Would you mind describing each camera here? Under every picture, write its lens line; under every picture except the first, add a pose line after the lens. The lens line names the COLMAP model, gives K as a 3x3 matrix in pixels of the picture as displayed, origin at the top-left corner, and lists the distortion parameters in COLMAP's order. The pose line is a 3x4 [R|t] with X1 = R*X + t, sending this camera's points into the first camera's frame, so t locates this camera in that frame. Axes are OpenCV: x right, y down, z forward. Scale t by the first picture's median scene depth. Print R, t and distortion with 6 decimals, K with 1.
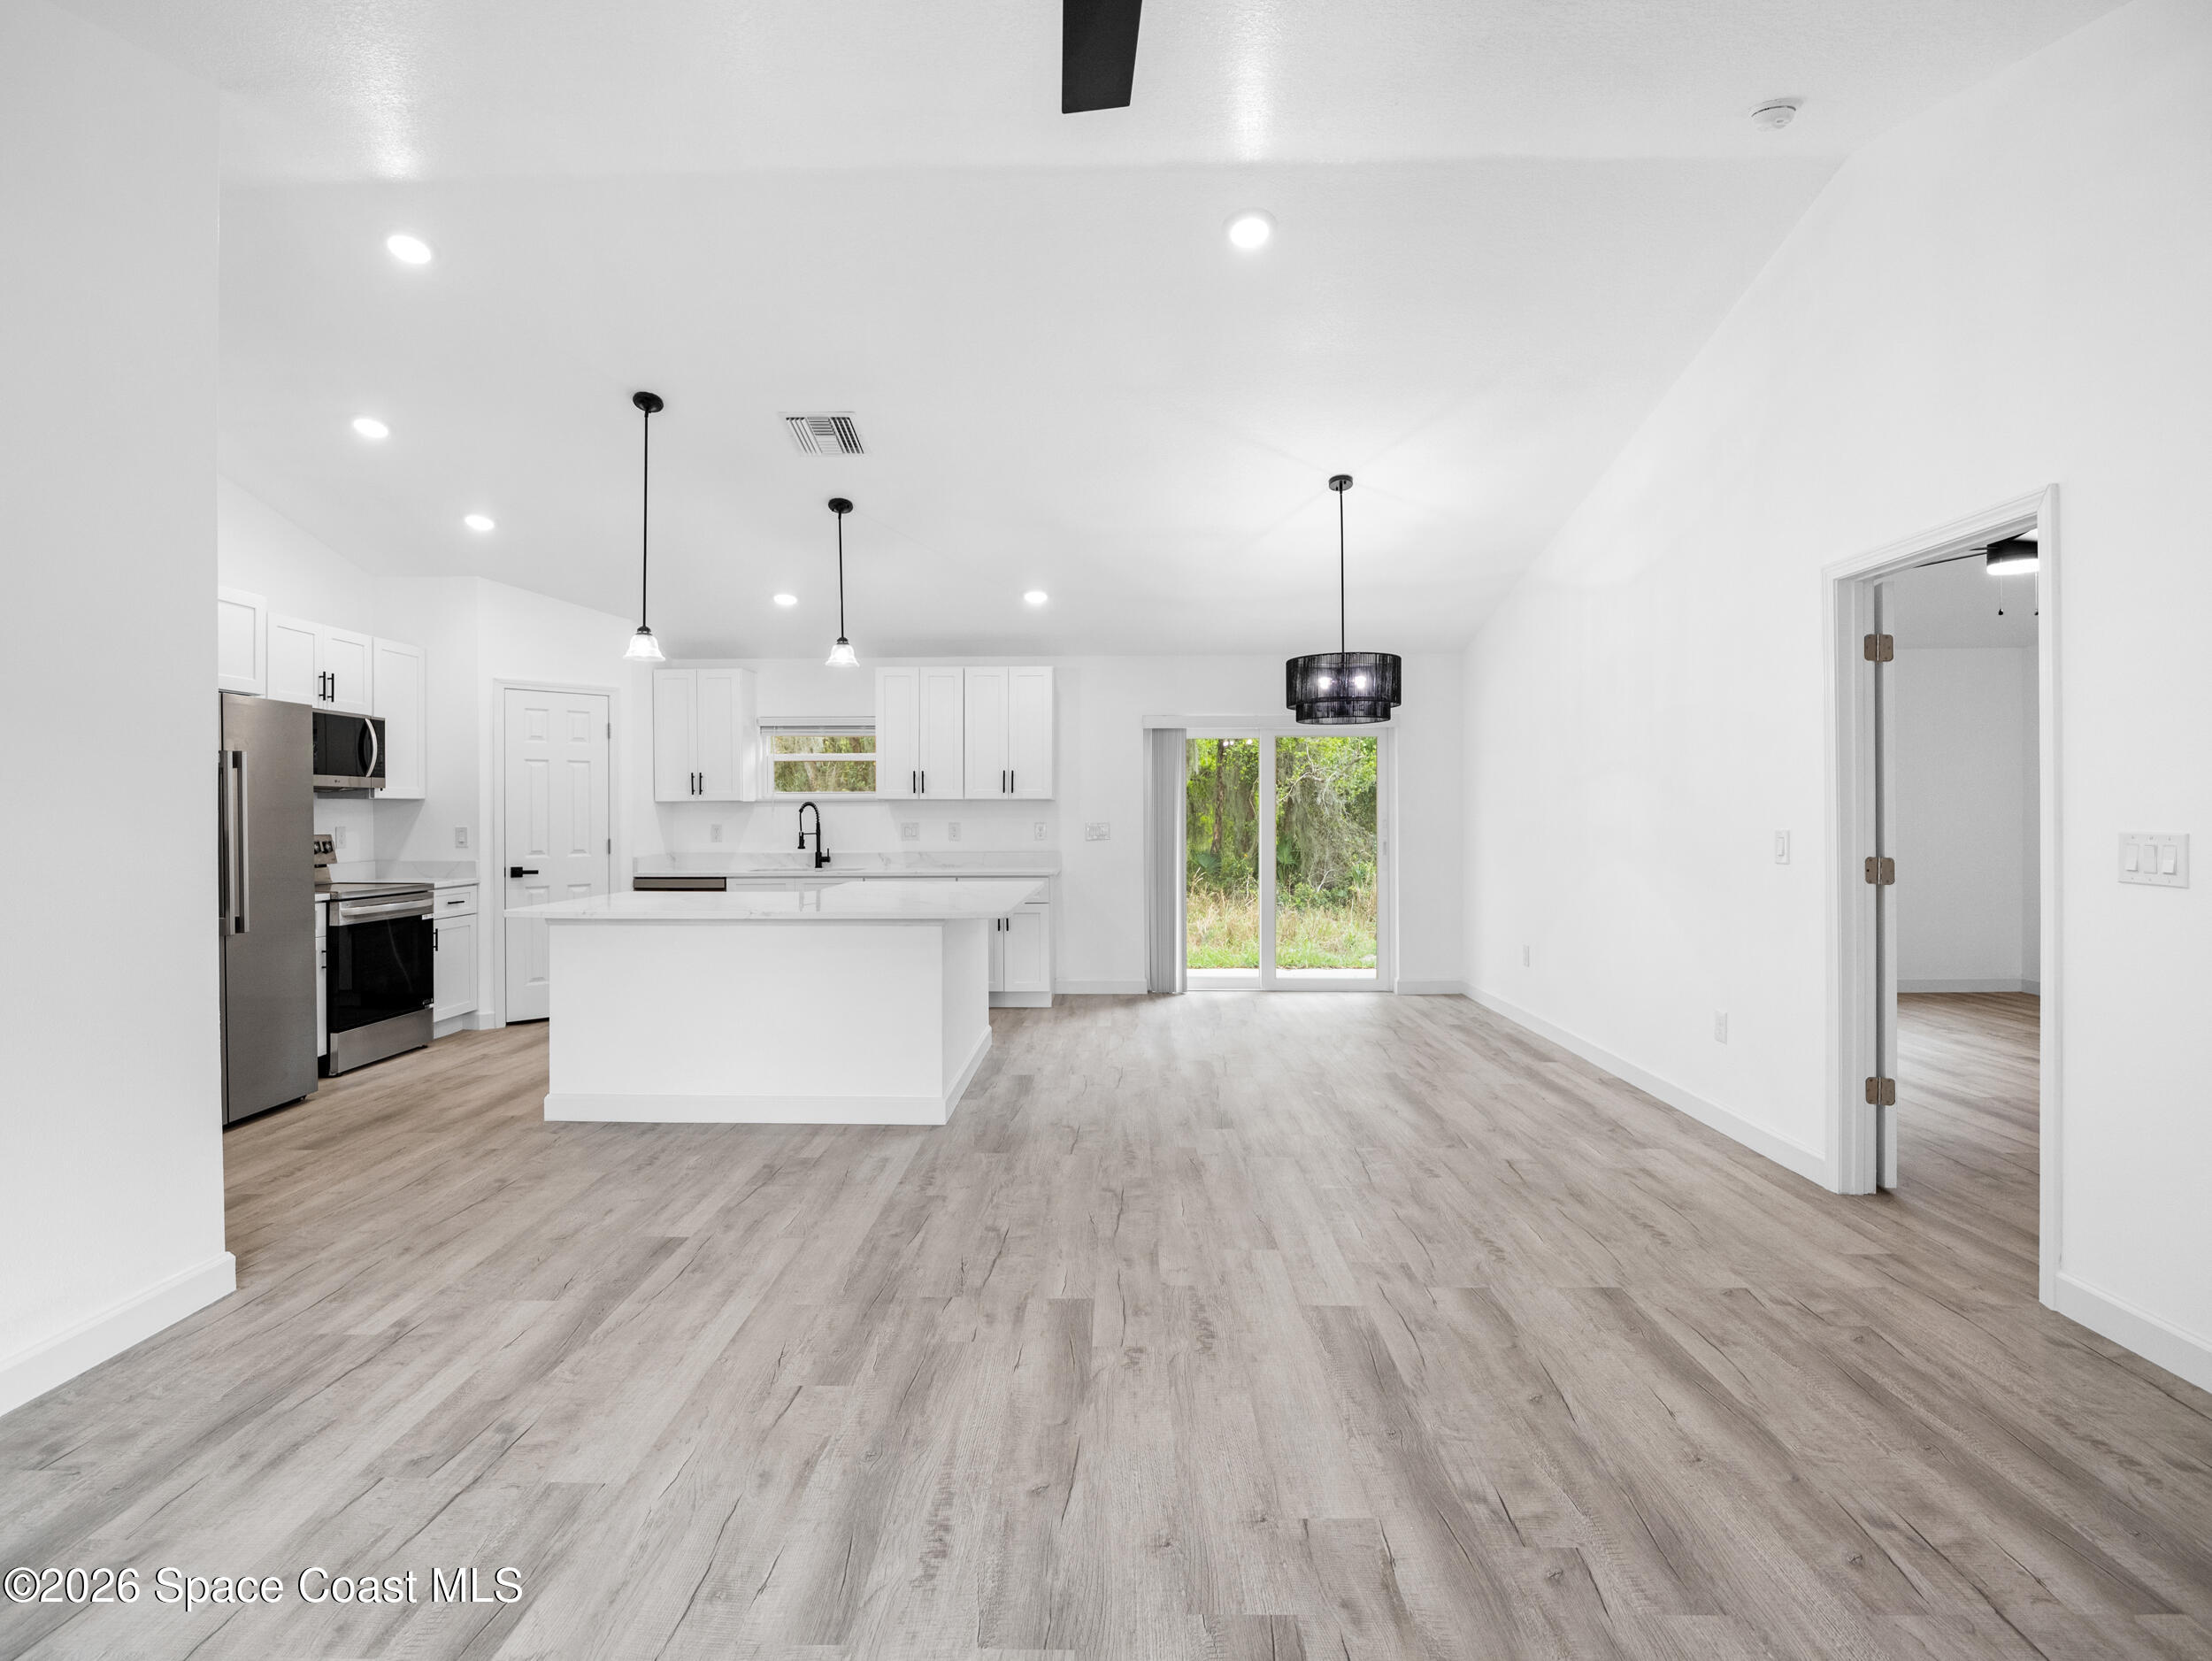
lens RADIAL K [[1143.5, 0, 1103.3], [0, 1143.5, 807.2], [0, 0, 1]] dist [-0.036501, -0.000626]
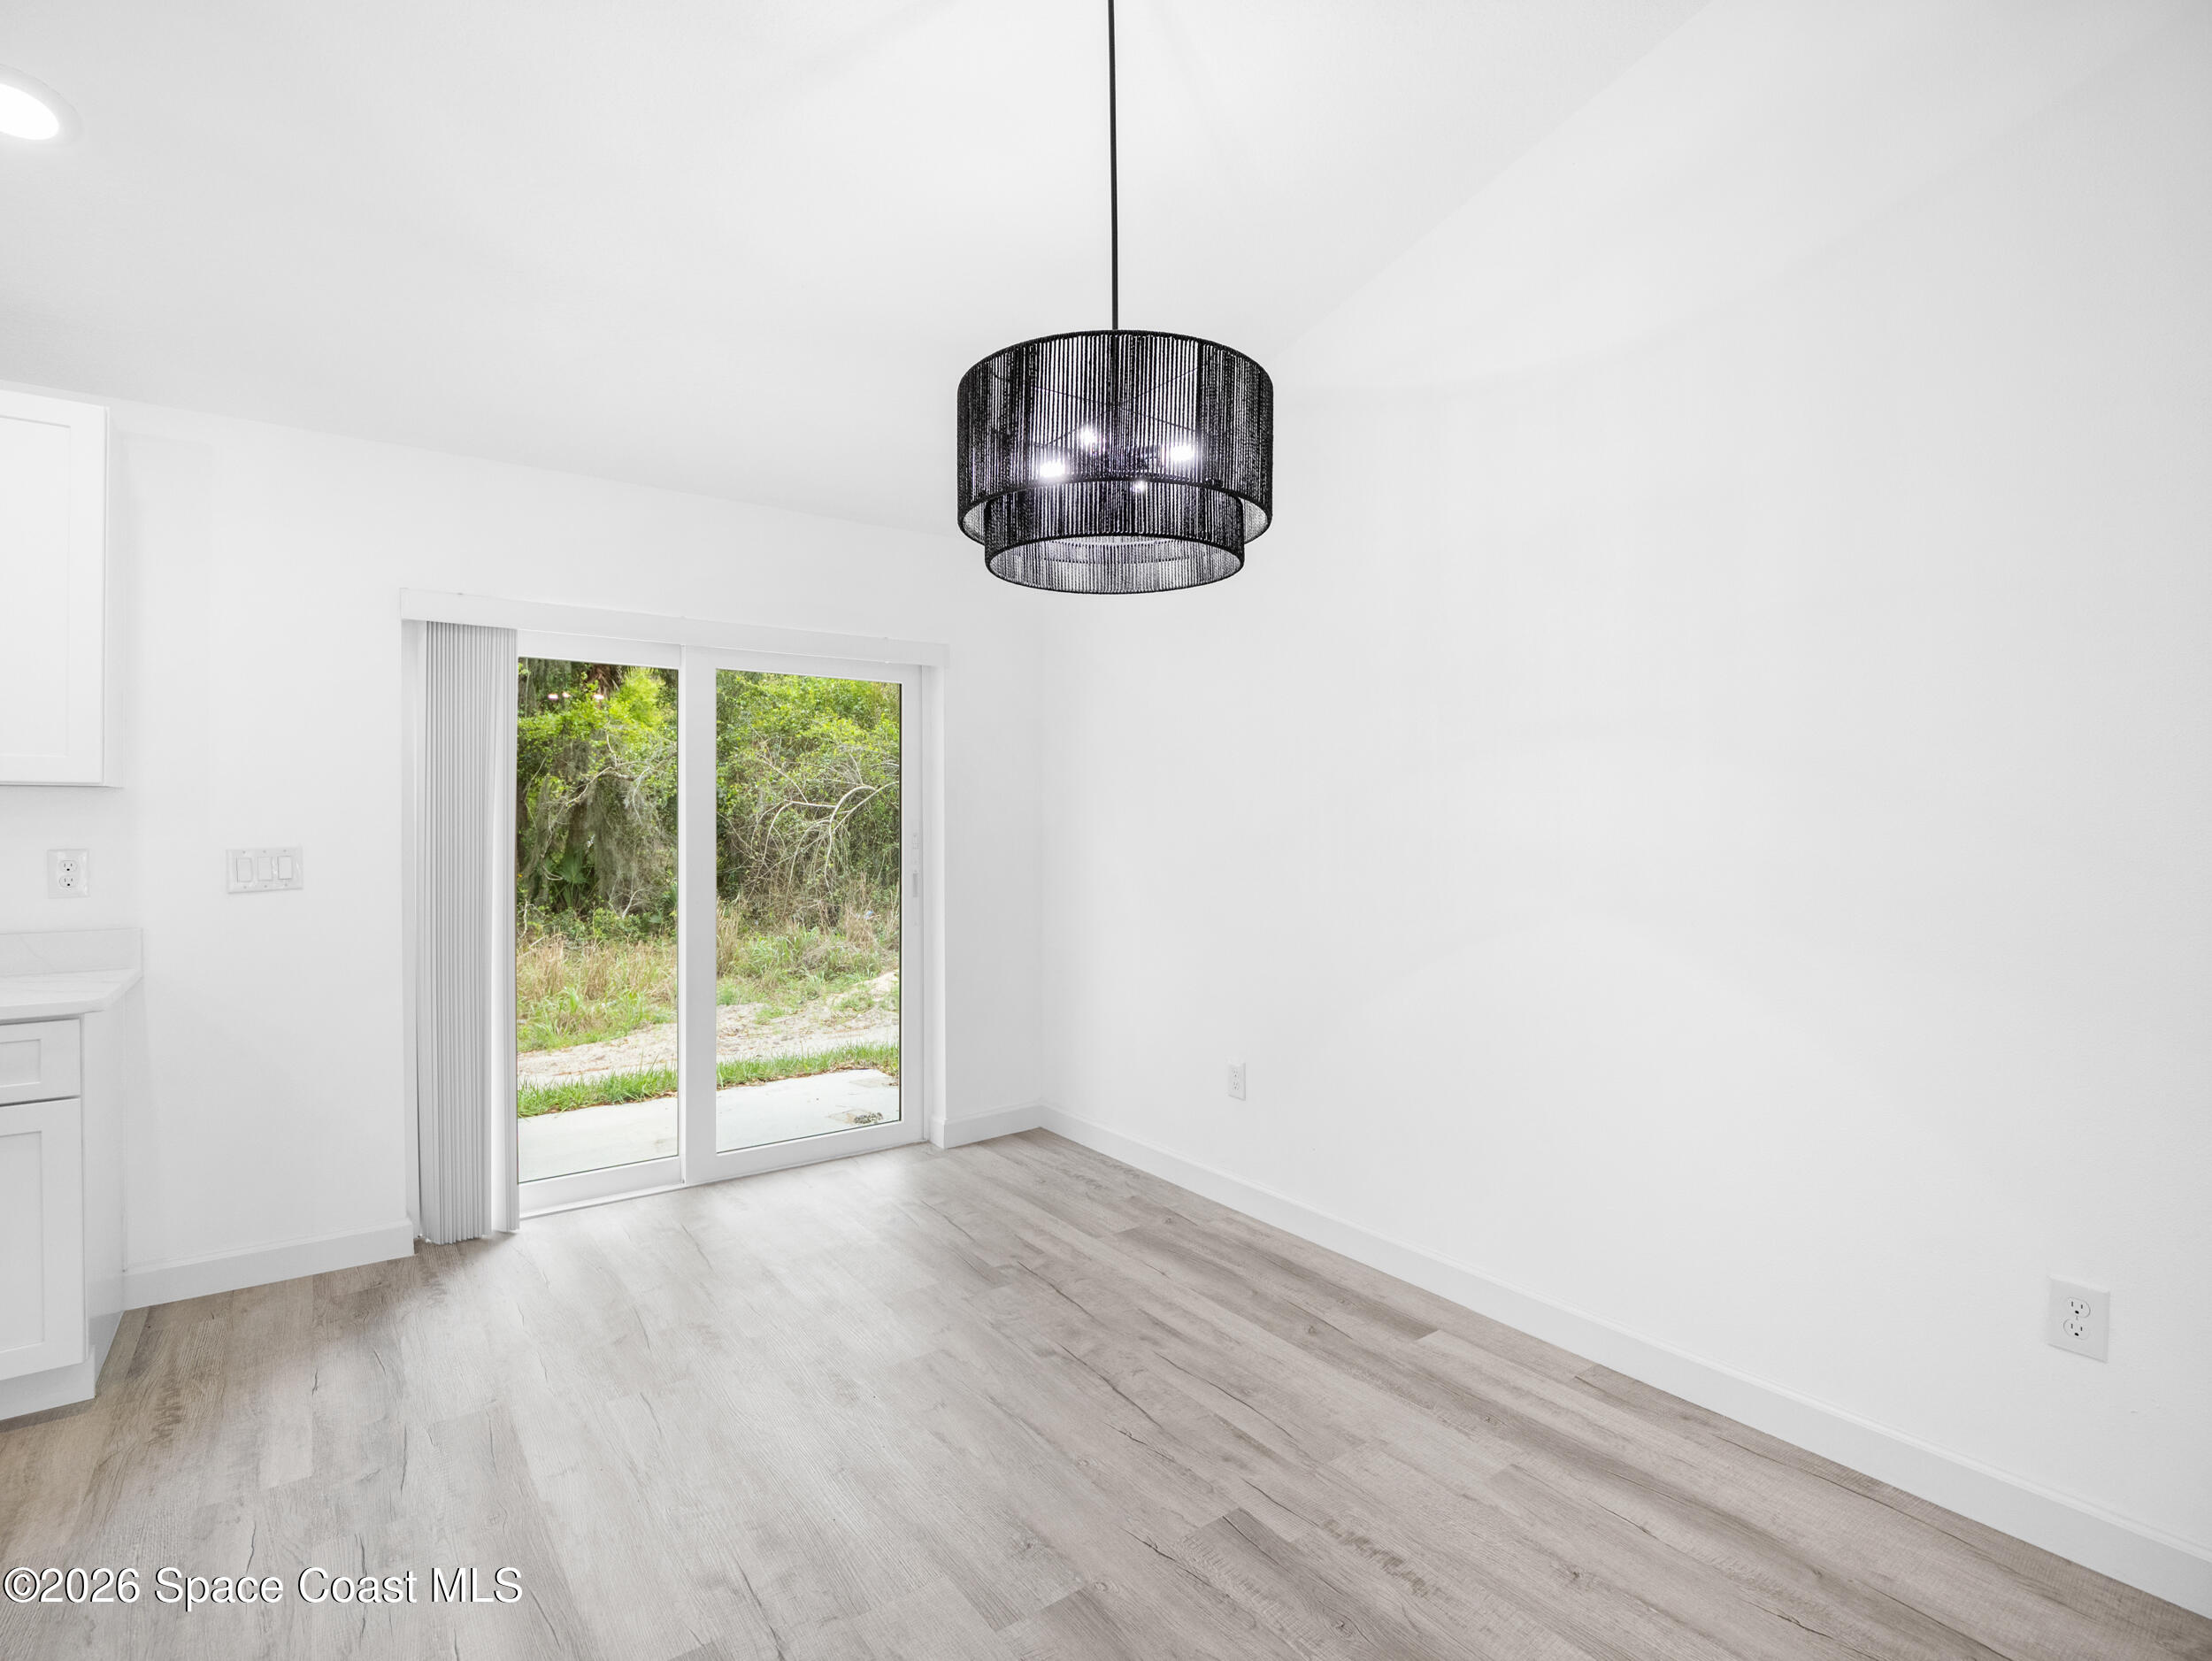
lens RADIAL K [[1143.5, 0, 1103.3], [0, 1143.5, 807.2], [0, 0, 1]] dist [-0.036501, -0.000626]
pose [[0.813046, -0.002792, 0.582193, 0.004118], [0.005098, 0.999984, -0.002325, 0.002346], [-0.582177, 0.004858, 0.813048, 0.551281]]
